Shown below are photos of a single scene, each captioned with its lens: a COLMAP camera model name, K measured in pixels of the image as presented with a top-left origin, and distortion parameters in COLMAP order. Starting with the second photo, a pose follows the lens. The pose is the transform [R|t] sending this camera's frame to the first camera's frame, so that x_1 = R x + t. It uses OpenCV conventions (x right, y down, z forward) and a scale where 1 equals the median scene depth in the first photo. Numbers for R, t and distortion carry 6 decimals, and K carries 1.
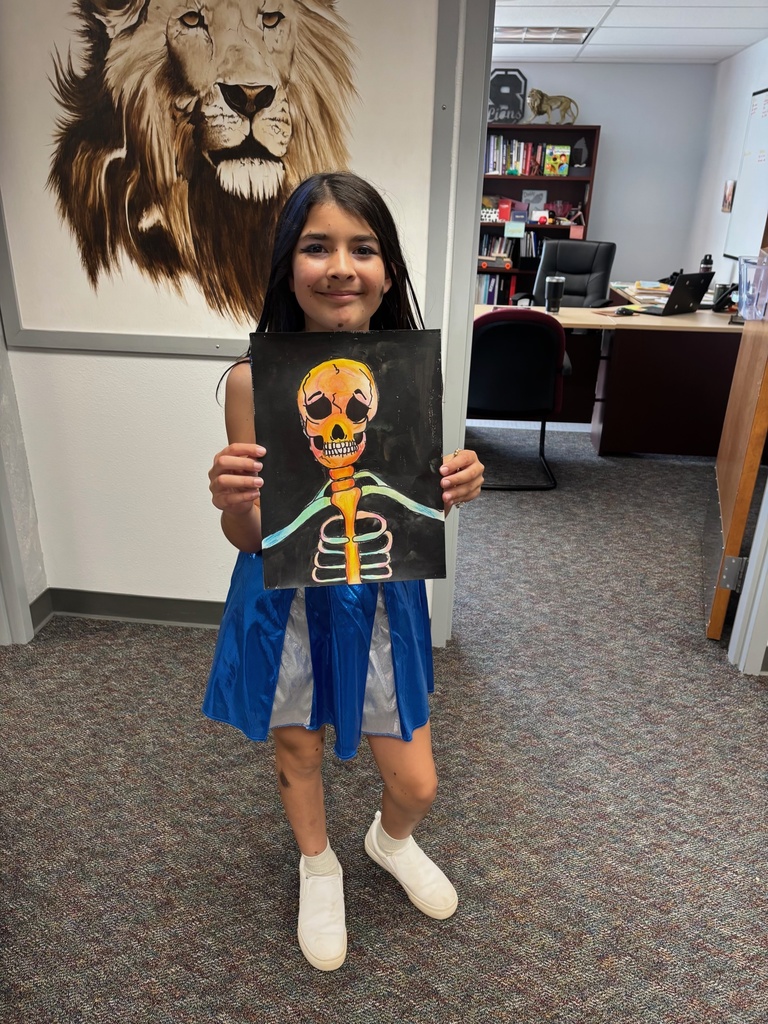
lens RADIAL K [[785.3, 0, 377.9], [0, 785.3, 521.4], [0, 0, 1]] dist [0.057354, -0.058248]
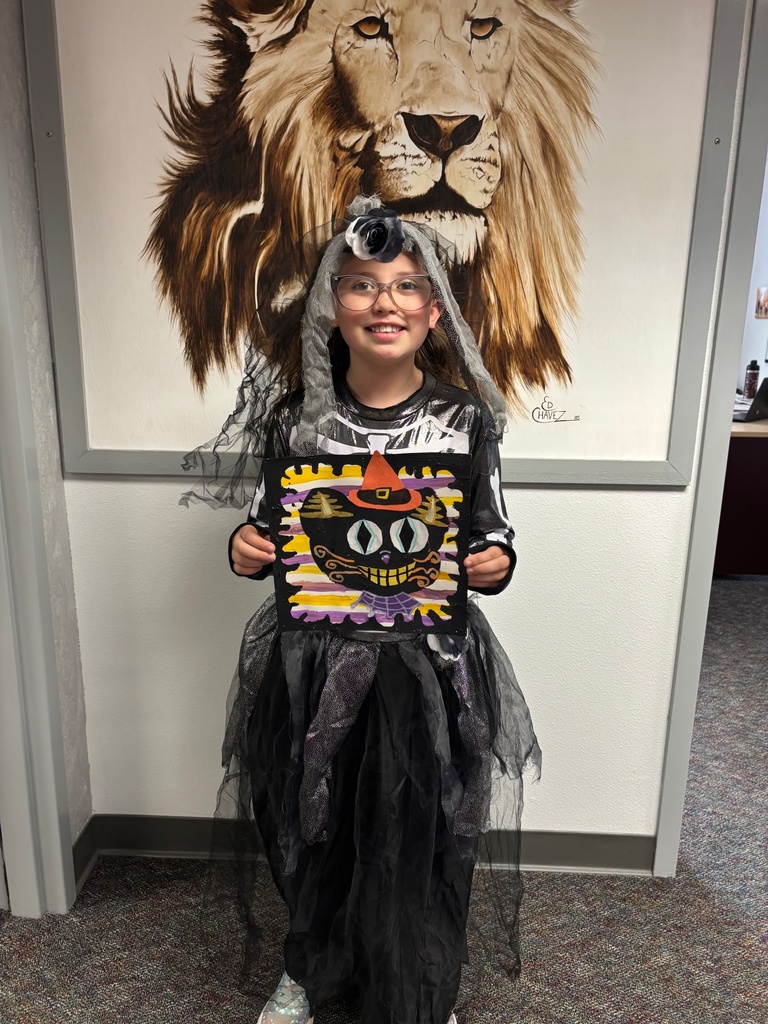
lens RADIAL K [[785.3, 0, 385.6], [0, 785.3, 509.9], [0, 0, 1]] dist [0.057354, -0.058248]
pose [[0.996033, -0.027388, 0.084667, -0.216730], [0.040315, 0.987098, -0.154960, -0.061154], [-0.079330, 0.157759, 0.984286, 0.260743]]
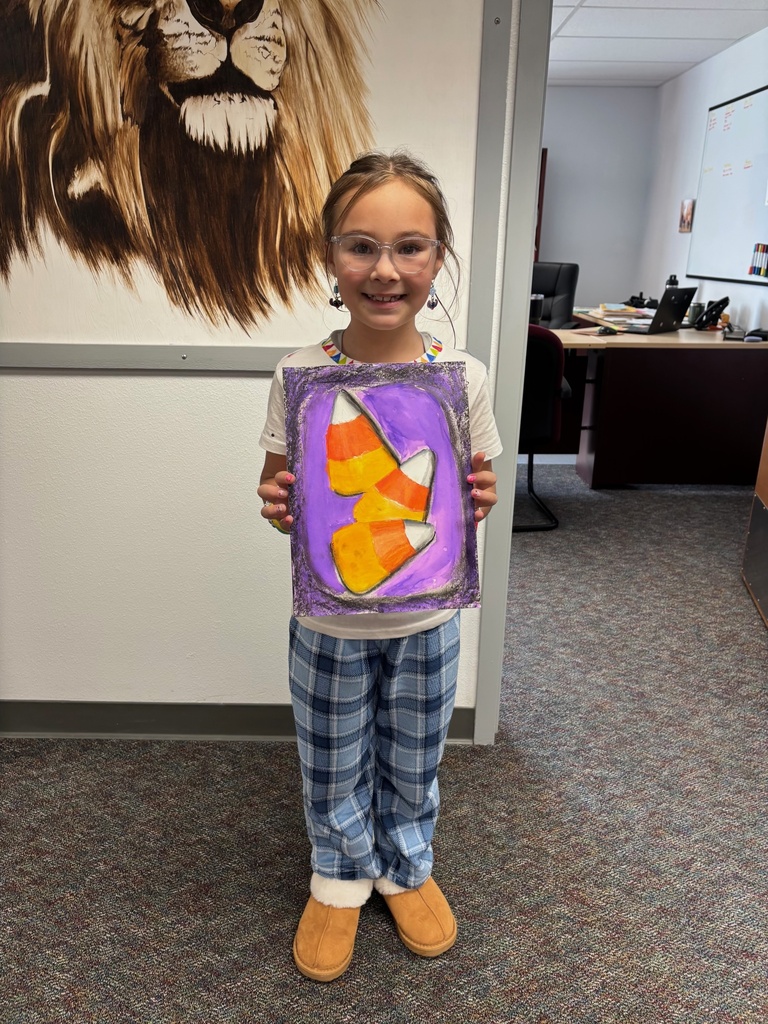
lens RADIAL K [[785.3, 0, 380.3], [0, 785.3, 511.1], [0, 0, 1]] dist [0.057354, -0.058248]
pose [[0.993481, -0.045489, 0.104528, -0.090353], [0.052666, 0.996365, -0.066957, -0.017909], [-0.101102, 0.072026, 0.992265, 0.229429]]
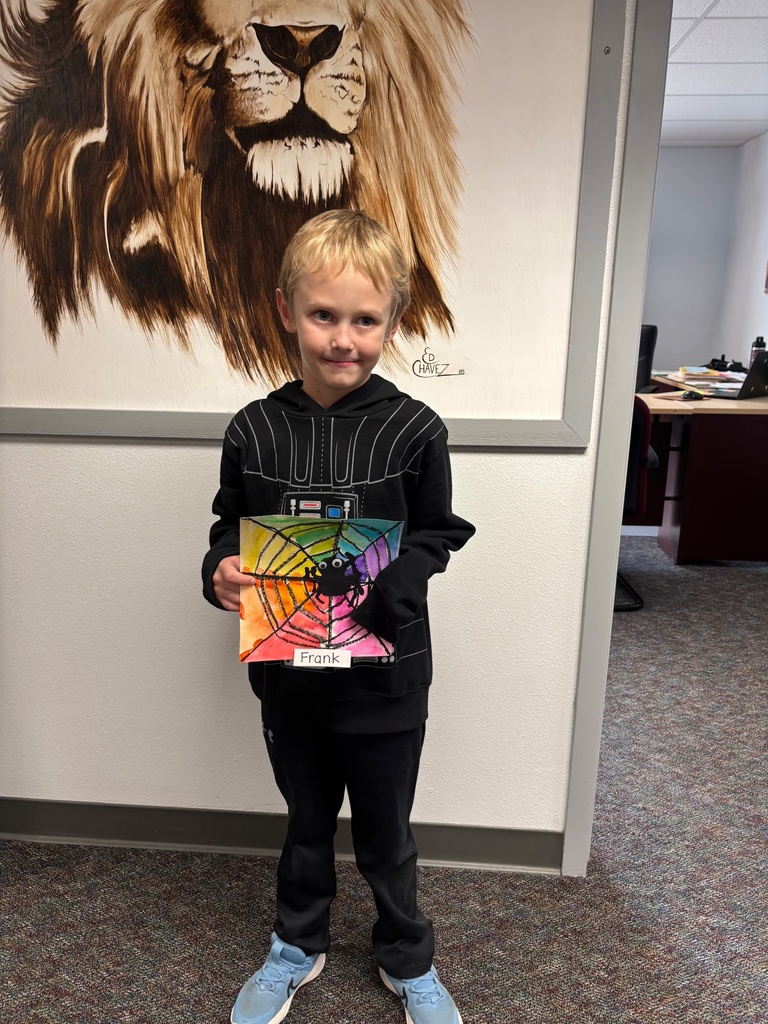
lens RADIAL K [[785.3, 0, 382.7], [0, 785.3, 518.2], [0, 0, 1]] dist [0.057354, -0.058248]
pose [[0.999082, -0.021126, 0.037280, -0.096599], [0.025963, 0.990584, -0.134420, -0.046657], [-0.034089, 0.135265, 0.990223, 0.308570]]
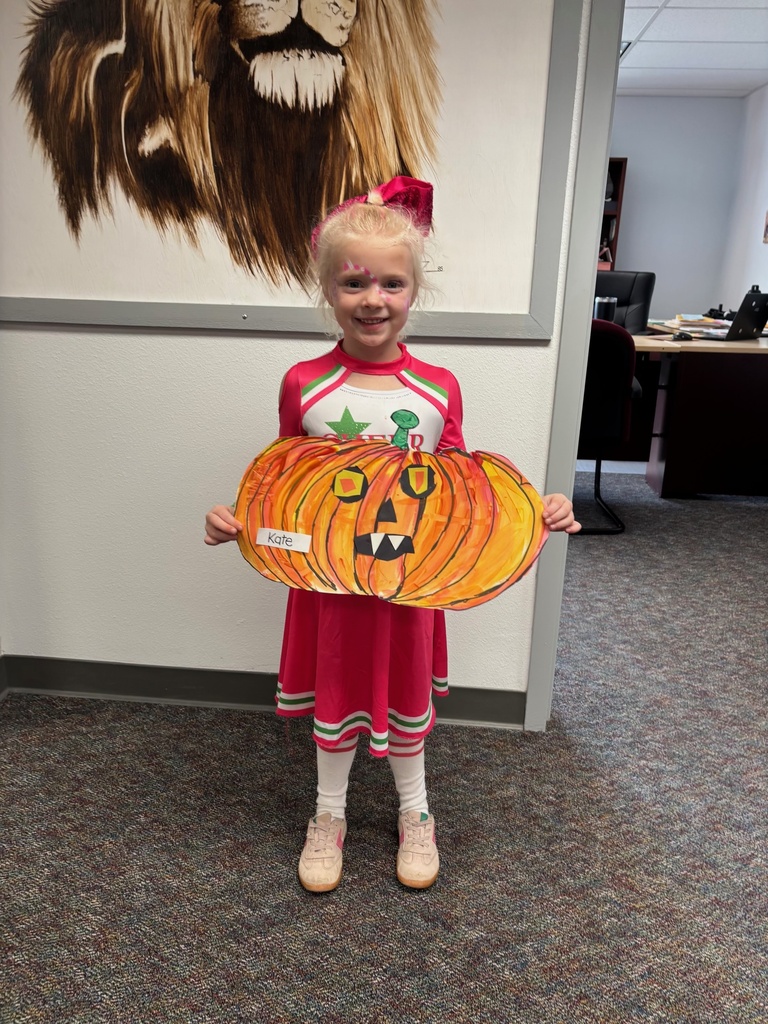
lens RADIAL K [[785.3, 0, 388.7], [0, 785.3, 518.7], [0, 0, 1]] dist [0.057354, -0.058248]
pose [[0.999485, -0.006257, 0.031458, -0.080086], [0.009105, 0.995787, -0.091239, 0.028225], [-0.030755, 0.091479, 0.995332, 0.243195]]
